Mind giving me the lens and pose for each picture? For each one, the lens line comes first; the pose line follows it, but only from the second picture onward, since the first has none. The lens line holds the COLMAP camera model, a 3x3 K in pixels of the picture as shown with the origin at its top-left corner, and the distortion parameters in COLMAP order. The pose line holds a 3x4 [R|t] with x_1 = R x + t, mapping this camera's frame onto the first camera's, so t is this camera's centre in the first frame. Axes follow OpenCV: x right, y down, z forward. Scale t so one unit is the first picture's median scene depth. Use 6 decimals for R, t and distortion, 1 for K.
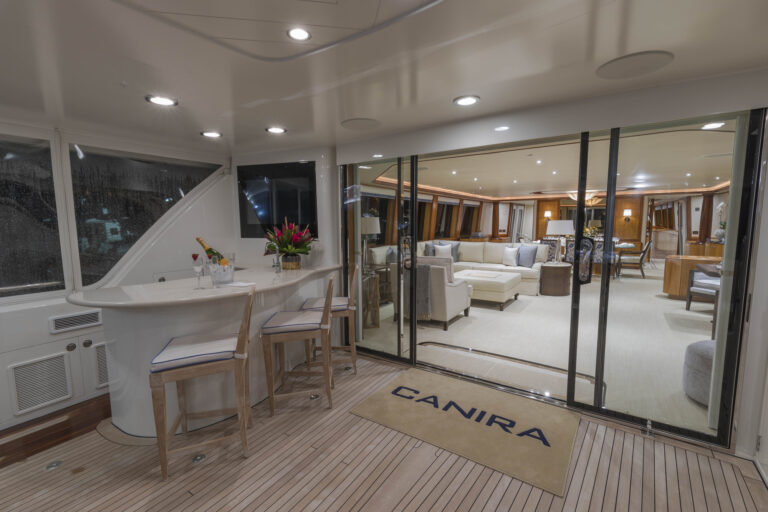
lens RADIAL K [[341.9, 0, 387.0], [0, 341.9, 259.6], [0, 0, 1]] dist [0.004059, -0.000616]
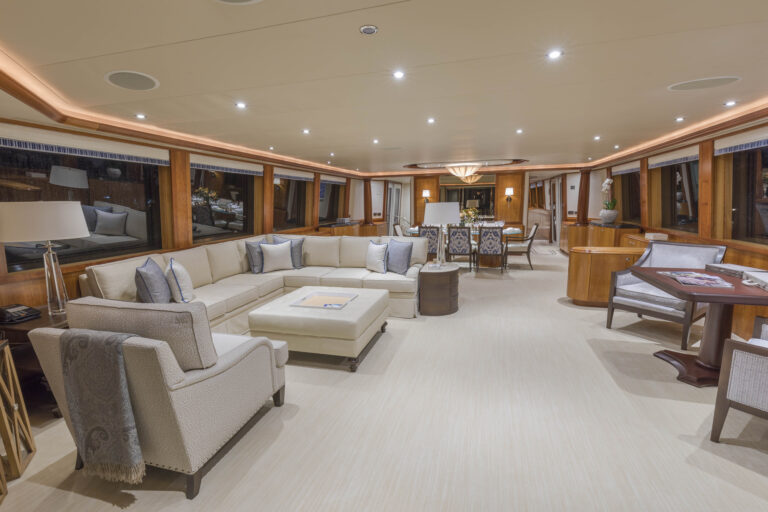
lens RADIAL K [[341.9, 0, 387.0], [0, 341.9, 259.6], [0, 0, 1]] dist [0.004059, -0.000616]
pose [[0.949239, -0.064326, 0.307908, 0.133614], [0.047145, 0.996904, 0.062924, -0.035222], [-0.311003, -0.045214, 0.949333, 0.275519]]
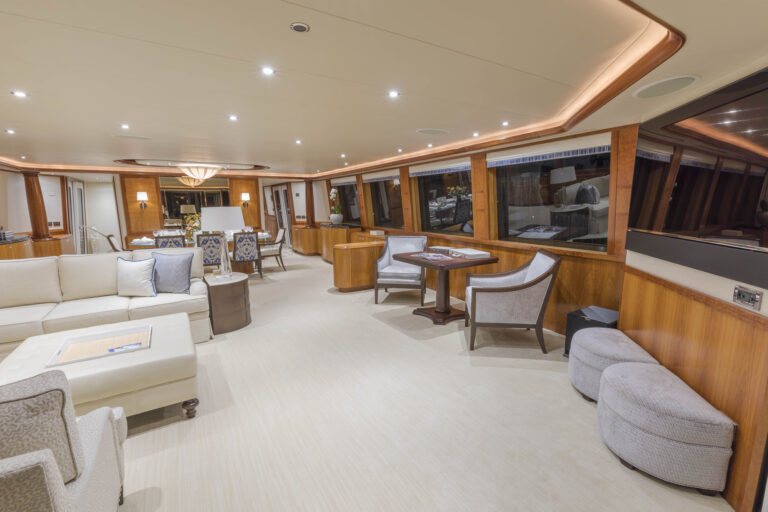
lens RADIAL K [[341.9, 0, 387.0], [0, 341.9, 259.6], [0, 0, 1]] dist [0.004059, -0.000616]
pose [[0.400207, -0.146547, 0.904631, 0.040173], [0.105768, 0.987921, 0.113248, -0.041843], [-0.910301, 0.050359, 0.410873, 0.341134]]
